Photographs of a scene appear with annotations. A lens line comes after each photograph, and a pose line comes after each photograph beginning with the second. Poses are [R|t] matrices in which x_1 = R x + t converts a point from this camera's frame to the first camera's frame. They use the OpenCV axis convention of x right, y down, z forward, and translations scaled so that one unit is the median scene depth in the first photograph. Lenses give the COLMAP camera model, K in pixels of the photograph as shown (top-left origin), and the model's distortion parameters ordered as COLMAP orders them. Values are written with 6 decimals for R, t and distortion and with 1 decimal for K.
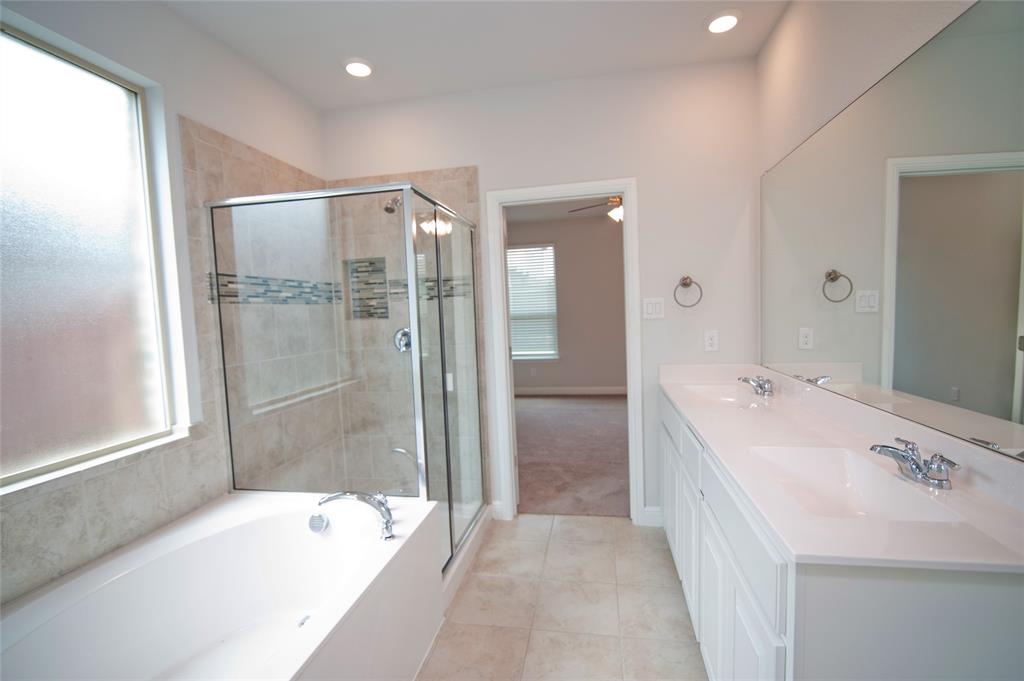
lens RADIAL K [[480.2, 0, 514.1], [0, 480.2, 342.7], [0, 0, 1]] dist [-0.013460, -0.000067]
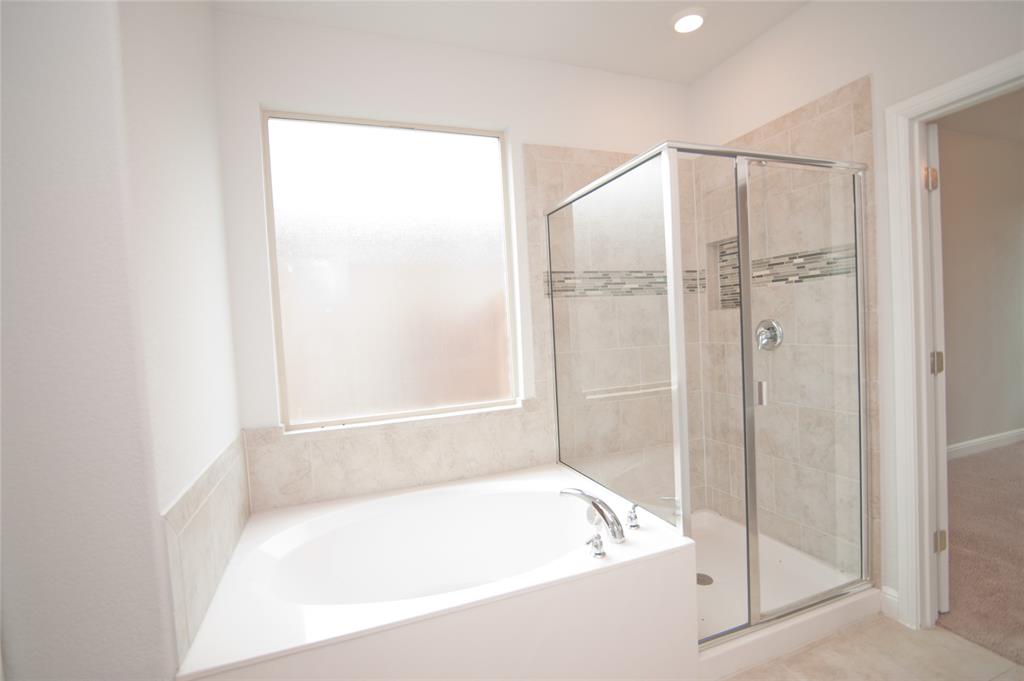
lens RADIAL K [[480.2, 0, 514.1], [0, 480.2, 342.7], [0, 0, 1]] dist [-0.013460, -0.000067]
pose [[0.510857, 0.045084, -0.858483, 0.293872], [-0.028283, 0.998965, 0.035631, -0.010912], [0.859200, 0.006078, 0.511603, 0.291065]]
